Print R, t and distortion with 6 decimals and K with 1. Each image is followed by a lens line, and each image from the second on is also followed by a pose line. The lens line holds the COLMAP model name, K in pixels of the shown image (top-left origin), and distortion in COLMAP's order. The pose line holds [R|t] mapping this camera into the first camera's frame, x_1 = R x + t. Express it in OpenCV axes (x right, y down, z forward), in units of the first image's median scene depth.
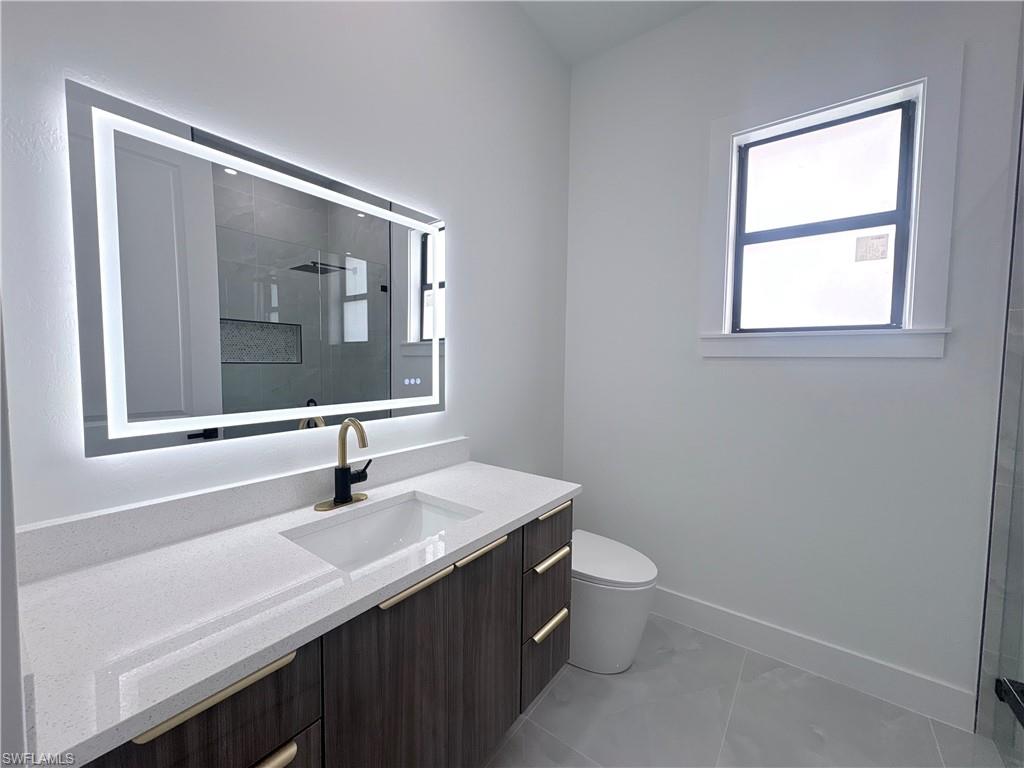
lens RADIAL K [[404.6, 0, 512.0], [0, 404.6, 384.0], [0, 0, 1]] dist [0.000738, 0.000050]
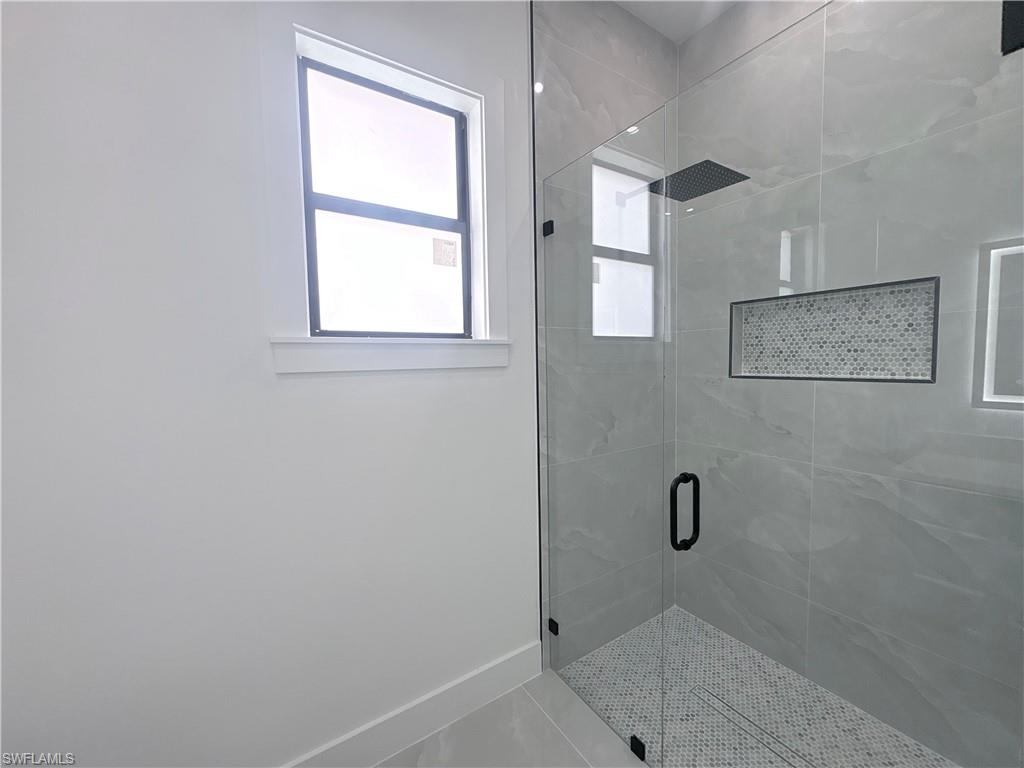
lens RADIAL K [[404.6, 0, 512.0], [0, 404.6, 384.0], [0, 0, 1]] dist [0.000738, 0.000050]
pose [[0.348447, -0.073735, 0.934424, 0.029300], [0.078117, 0.995717, 0.049441, -0.063657], [-0.934068, 0.055767, 0.352715, 0.541324]]
